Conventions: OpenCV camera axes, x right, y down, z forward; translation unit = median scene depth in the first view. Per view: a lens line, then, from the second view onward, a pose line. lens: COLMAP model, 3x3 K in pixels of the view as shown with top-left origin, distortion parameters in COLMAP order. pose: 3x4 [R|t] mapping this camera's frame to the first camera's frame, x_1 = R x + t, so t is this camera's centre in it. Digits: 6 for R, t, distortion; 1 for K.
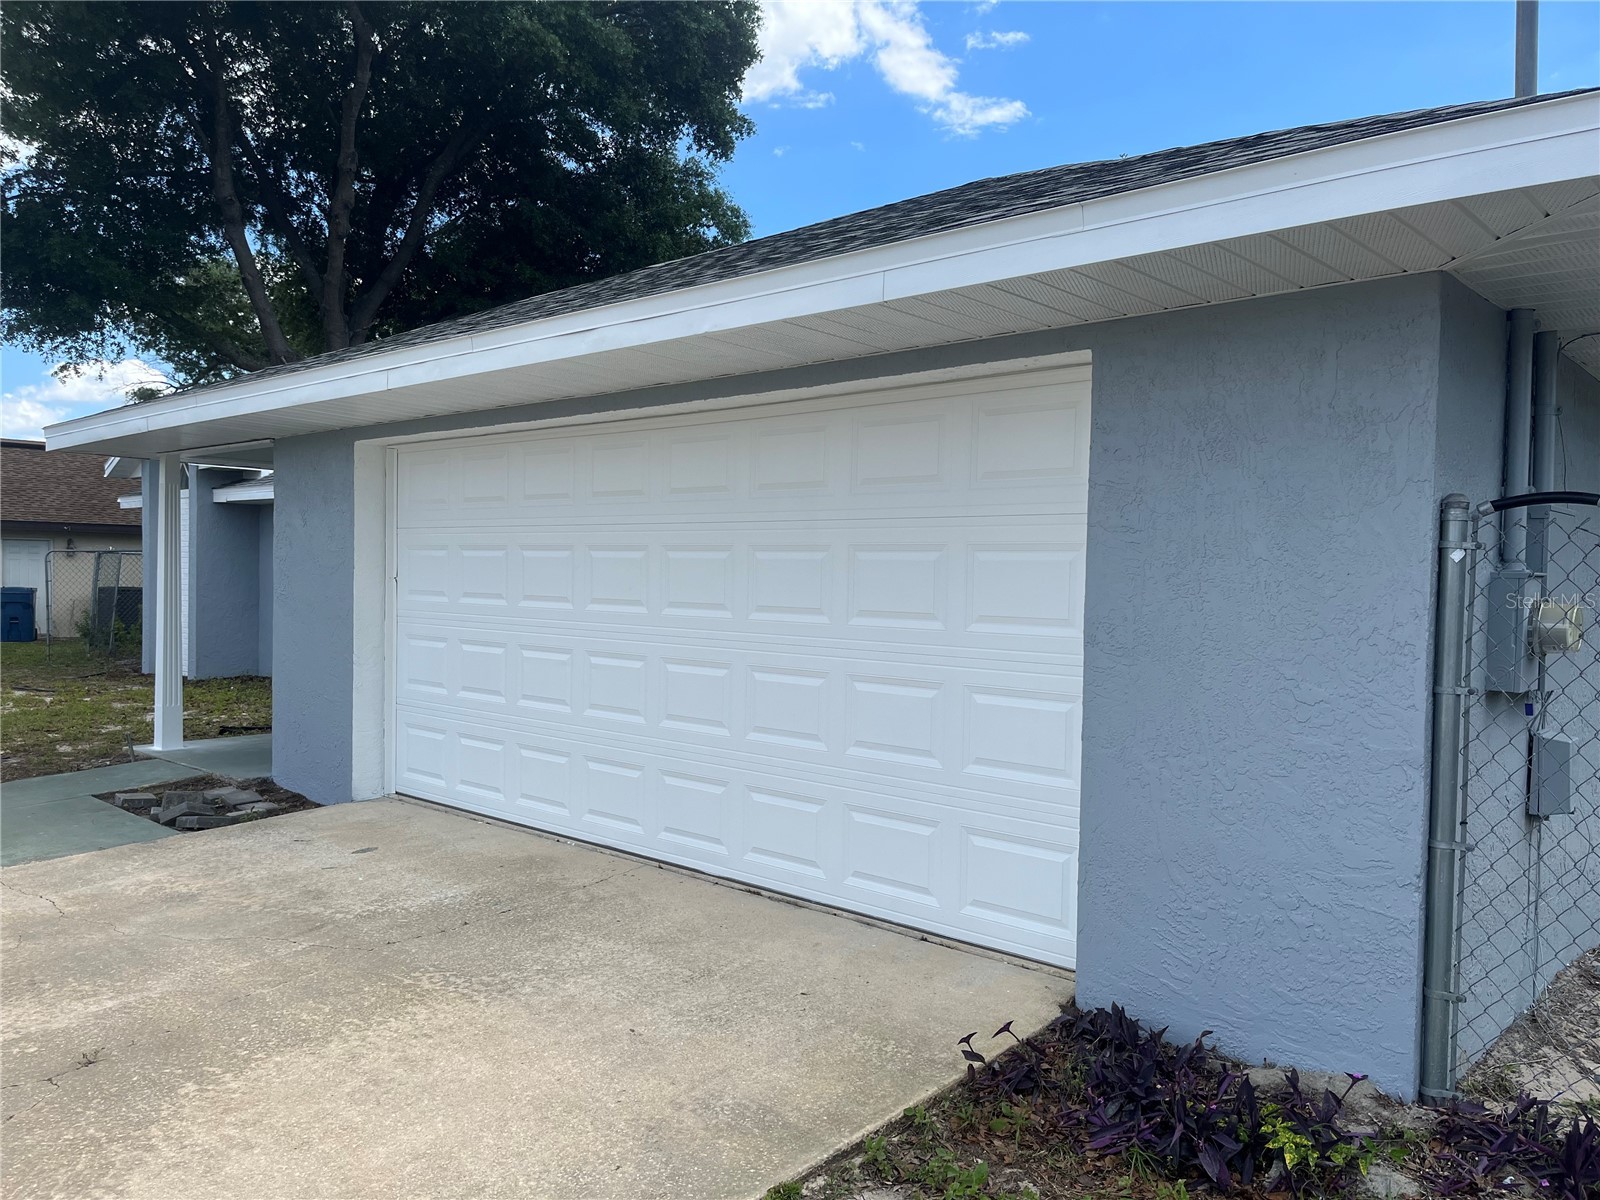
lens RADIAL K [[1209.5, 0, 796.7], [0, 1209.5, 606.7], [0, 0, 1]] dist [0.072913, -0.100599]
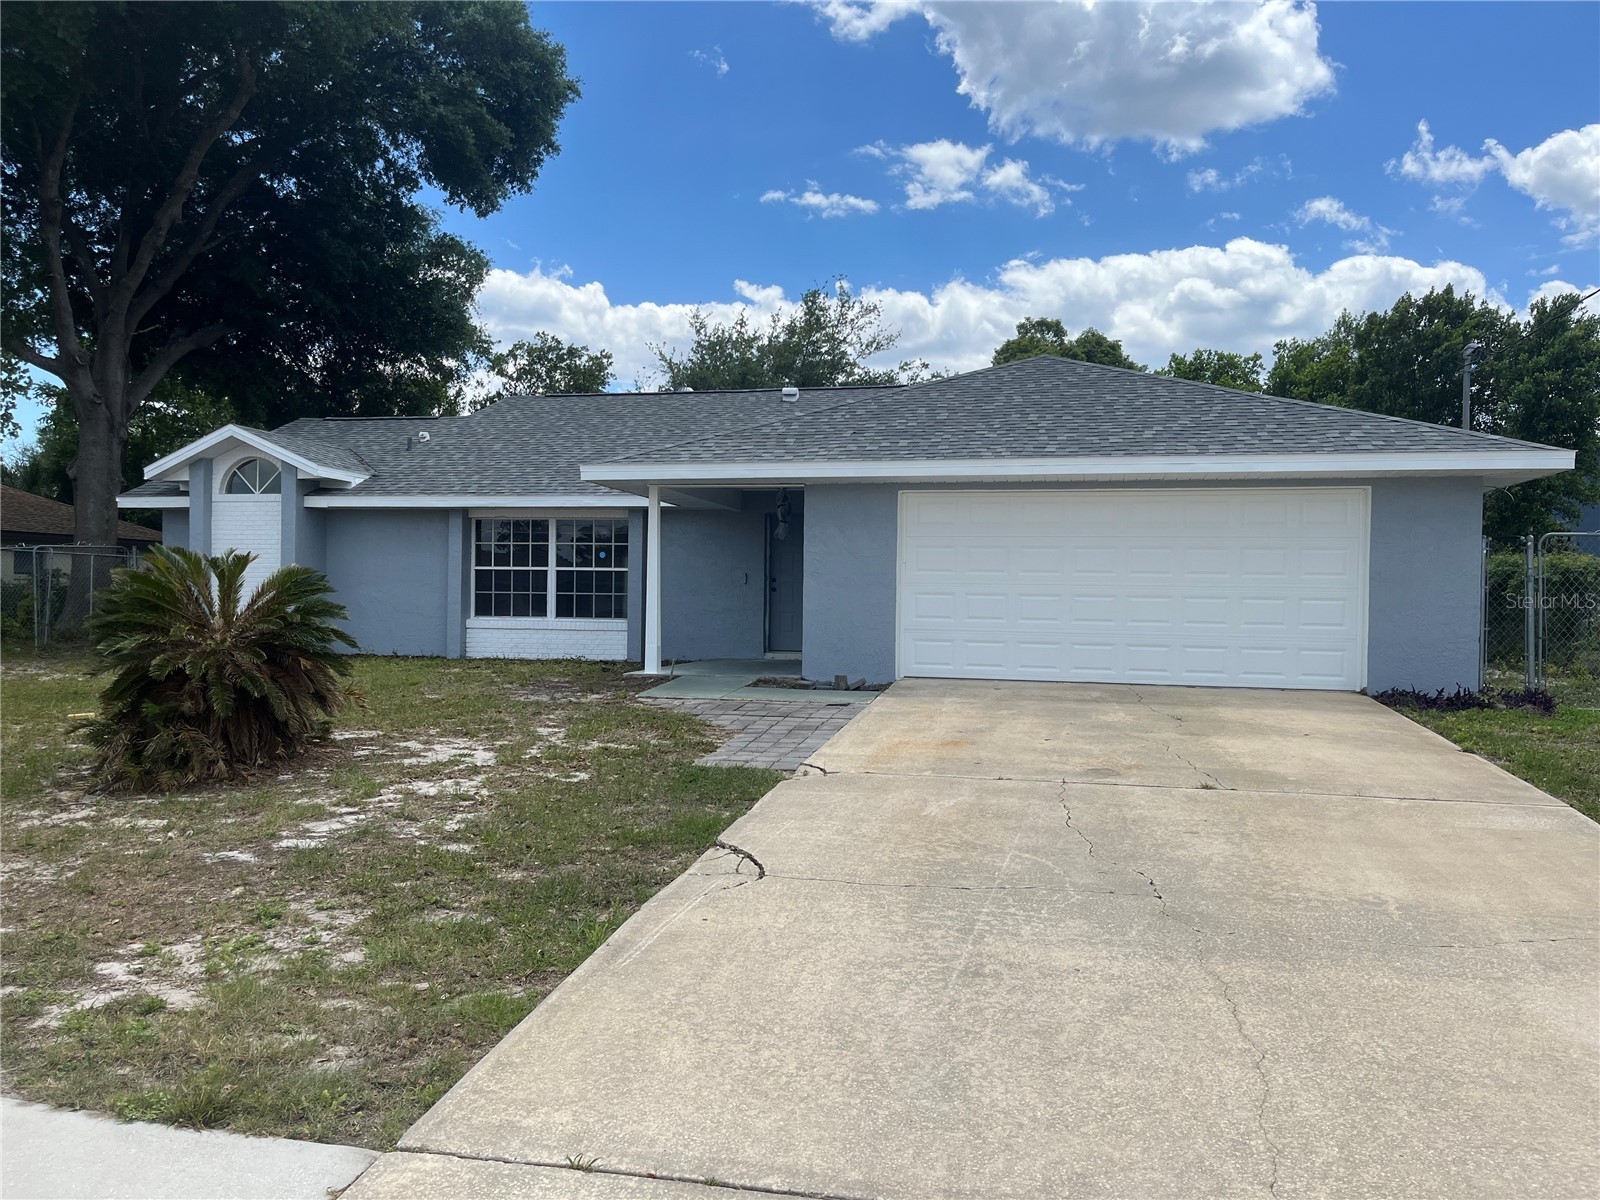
lens RADIAL K [[1209.5, 0, 796.7], [0, 1209.5, 606.7], [0, 0, 1]] dist [0.072913, -0.100599]
pose [[0.864788, -0.008451, 0.502066, -2.019488], [0.014139, 0.999872, -0.007525, 0.080184], [-0.501938, 0.013606, 0.864796, -0.771986]]
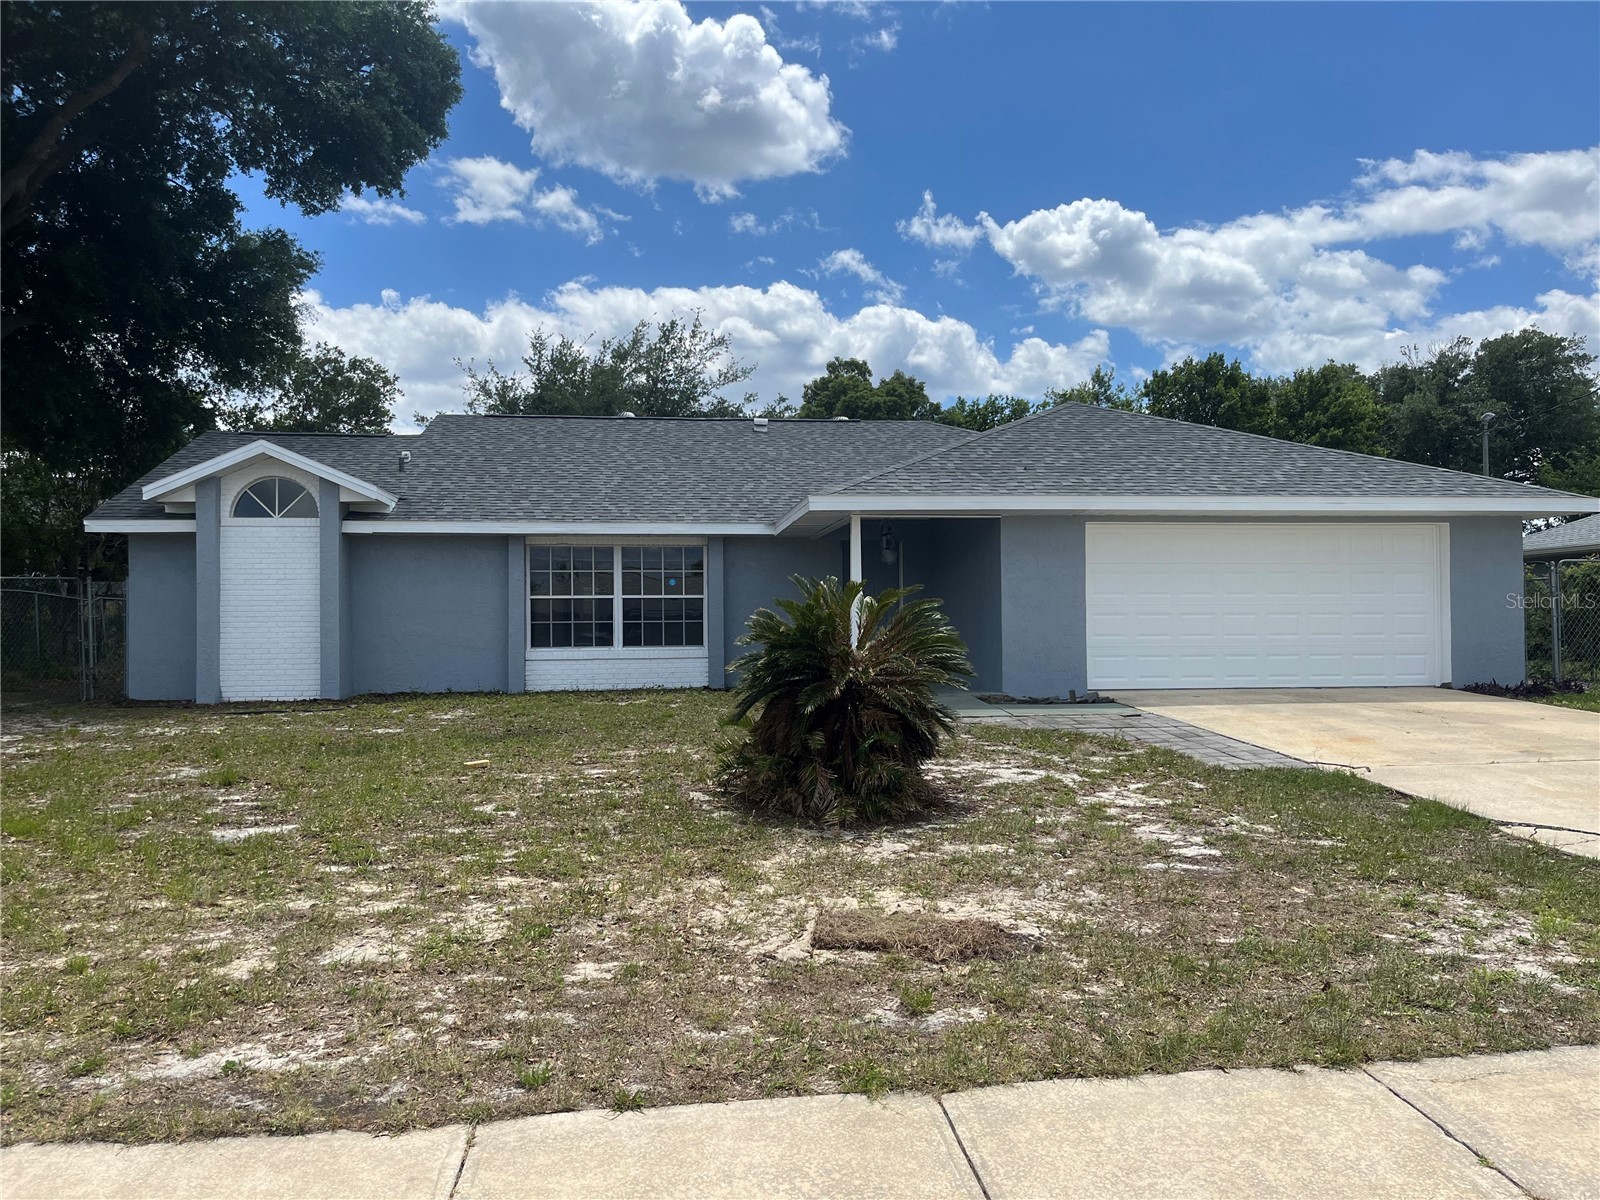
lens RADIAL K [[1209.5, 0, 796.7], [0, 1209.5, 606.7], [0, 0, 1]] dist [0.072913, -0.100599]
pose [[0.637256, -0.010987, 0.770573, -3.209151], [0.038178, 0.999121, -0.017328, 0.038785], [-0.769706, 0.040461, 0.637116, 0.067627]]
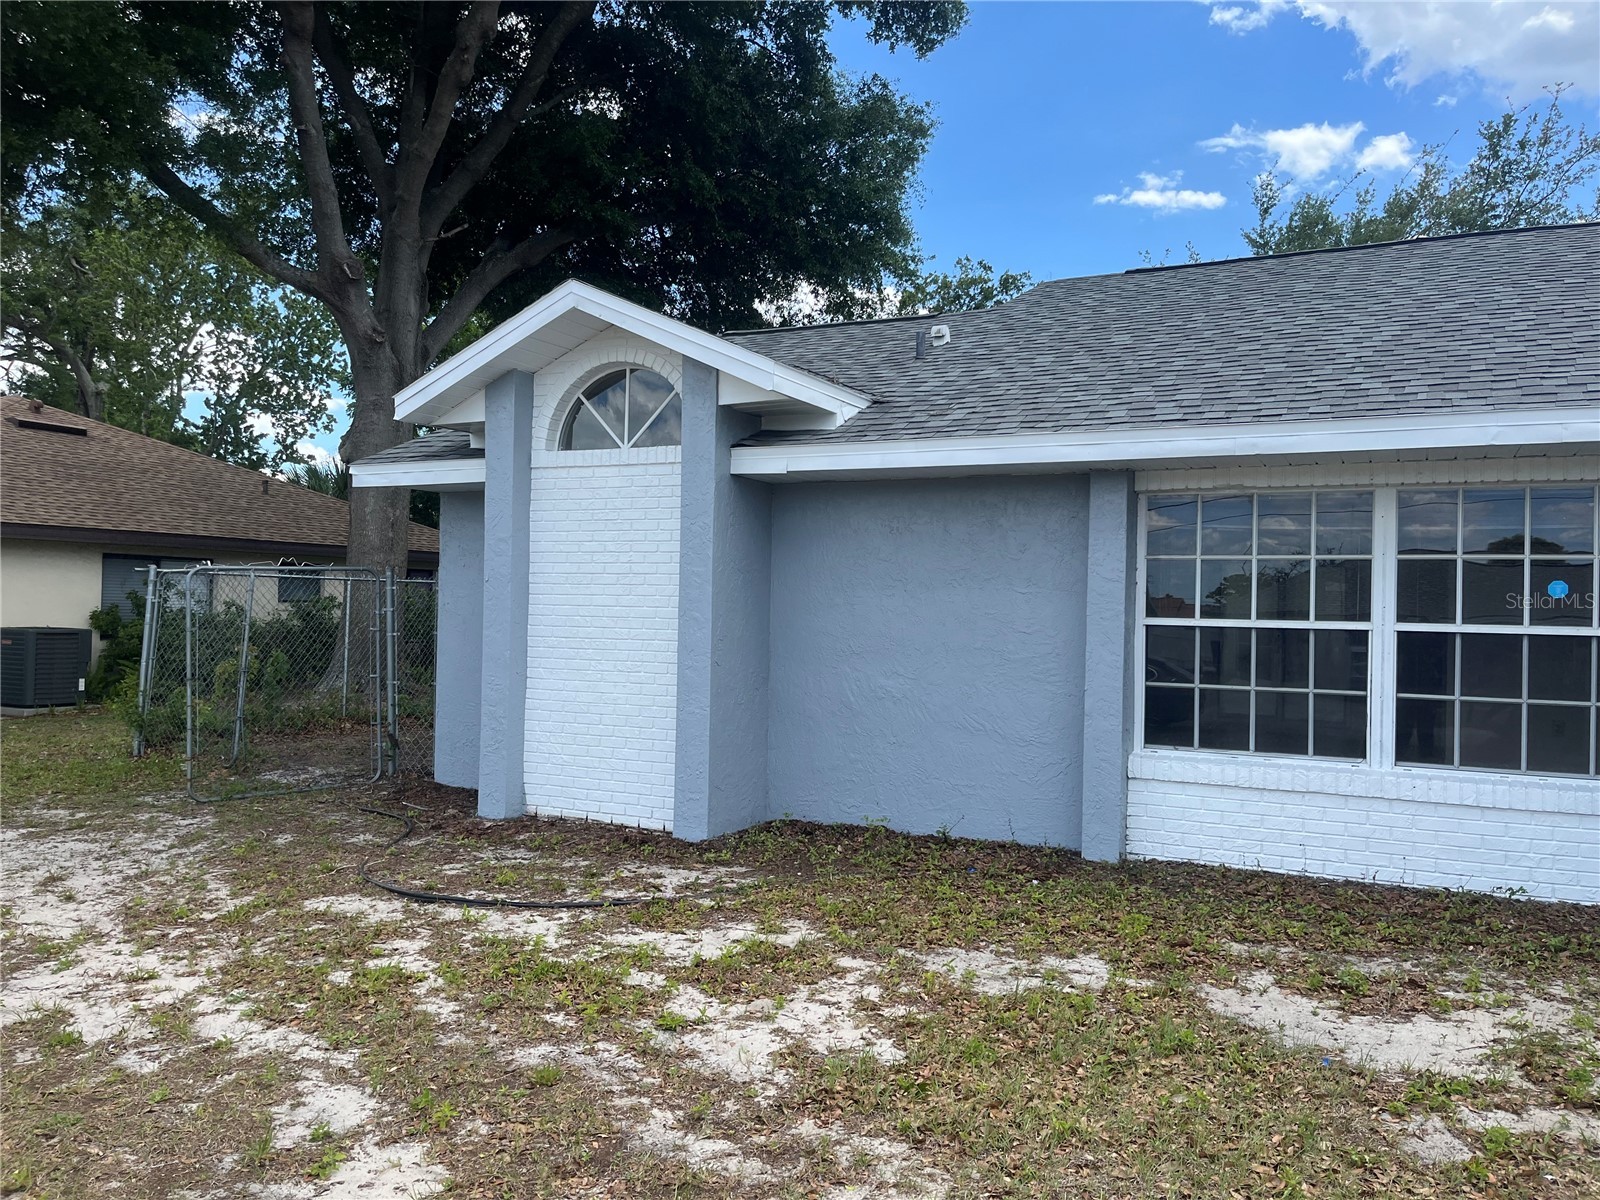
lens RADIAL K [[1207.5, 0, 801.6], [0, 1207.5, 604.2], [0, 0, 1]] dist [0.072007, -0.105010]
pose [[0.959404, 0.001731, 0.282029, -1.801318], [0.004399, 0.999768, -0.021101, -0.068905], [-0.282000, 0.021485, 0.959174, 1.622213]]
